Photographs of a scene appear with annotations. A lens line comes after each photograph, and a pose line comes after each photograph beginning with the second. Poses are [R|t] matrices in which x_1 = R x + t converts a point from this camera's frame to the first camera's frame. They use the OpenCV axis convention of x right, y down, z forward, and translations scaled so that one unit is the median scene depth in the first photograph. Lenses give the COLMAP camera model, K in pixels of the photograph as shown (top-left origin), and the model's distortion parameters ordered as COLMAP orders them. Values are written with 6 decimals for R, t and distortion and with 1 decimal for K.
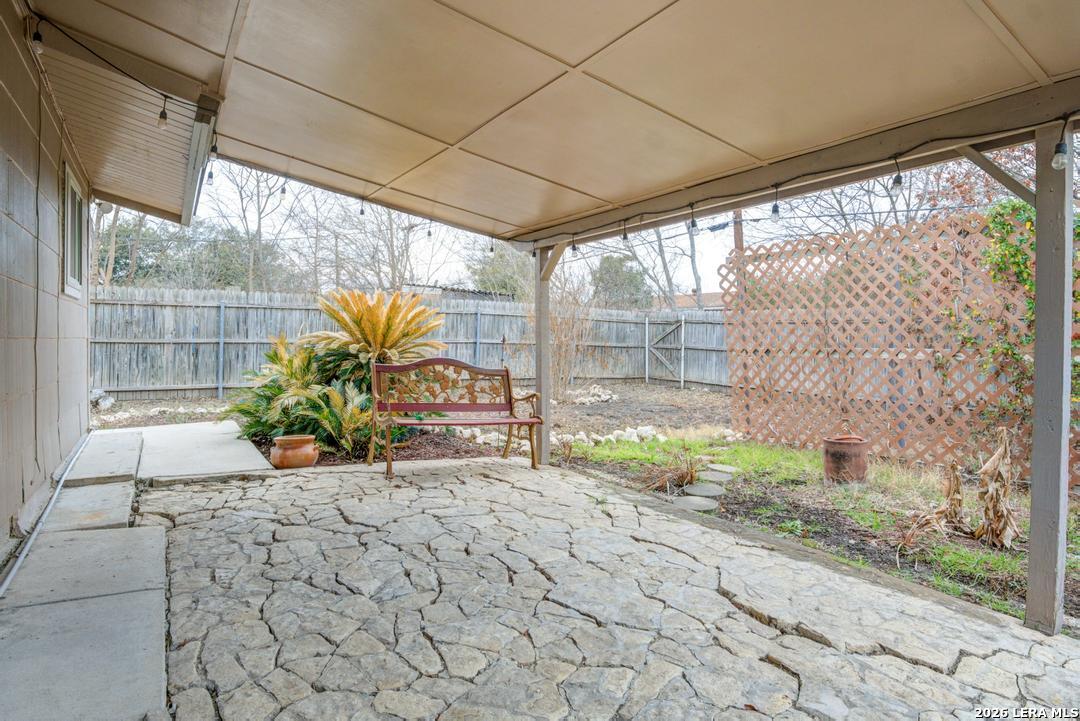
lens RADIAL K [[595.7, 0, 543.2], [0, 595.7, 357.3], [0, 0, 1]] dist [-0.046289, 0.000710]
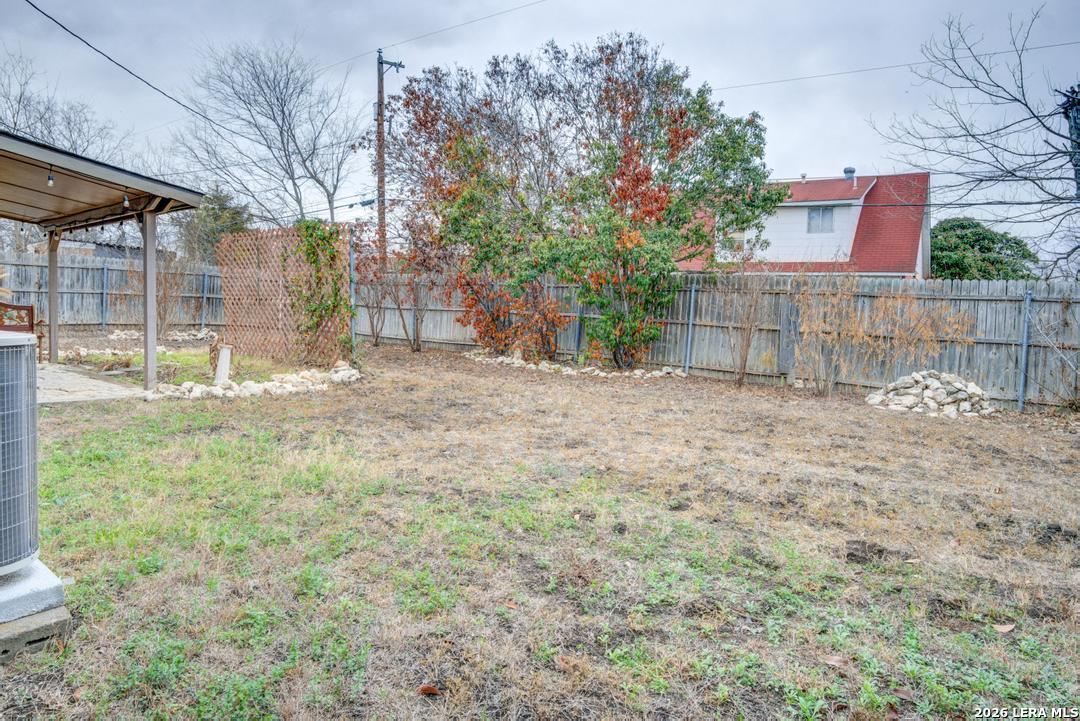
lens RADIAL K [[595.7, 0, 543.2], [0, 595.7, 357.3], [0, 0, 1]] dist [-0.046289, 0.000710]
pose [[0.925890, -0.011302, 0.377623, 0.915313], [-0.013514, 0.997922, 0.063002, 0.062293], [-0.377550, -0.063436, 0.923814, -1.400823]]
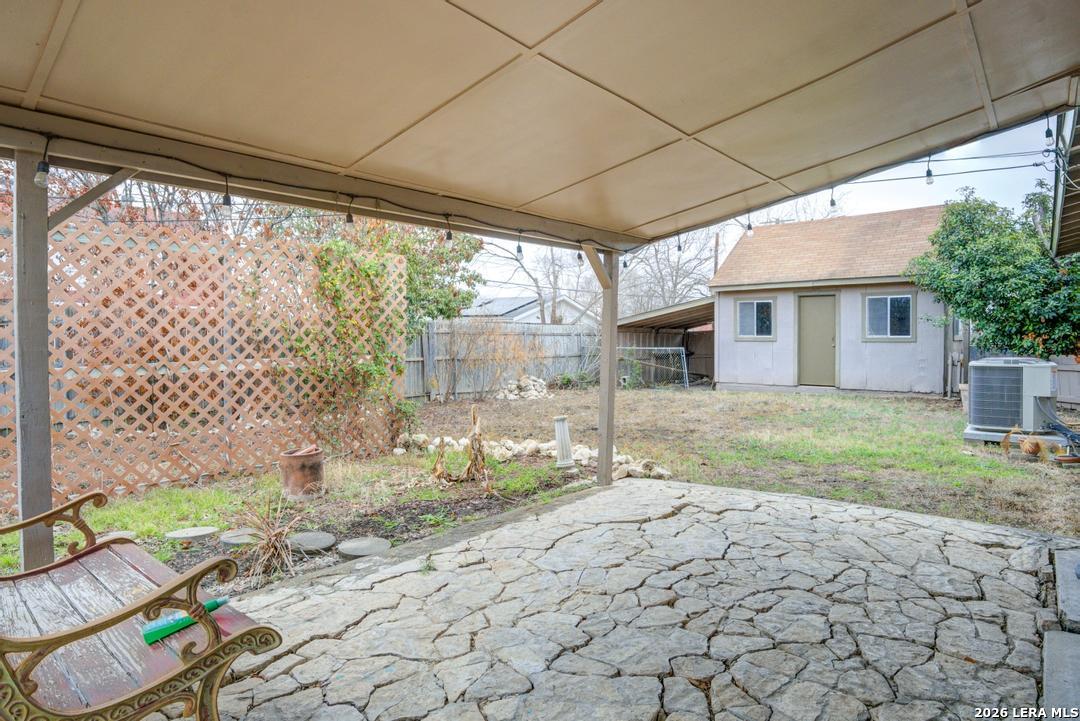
lens RADIAL K [[595.7, 0, 543.2], [0, 595.7, 357.3], [0, 0, 1]] dist [-0.046289, 0.000710]
pose [[-0.279968, -0.032379, 0.959463, -0.701989], [0.036198, 0.998364, 0.044255, -0.062541], [-0.959327, 0.047120, -0.278338, 1.091749]]
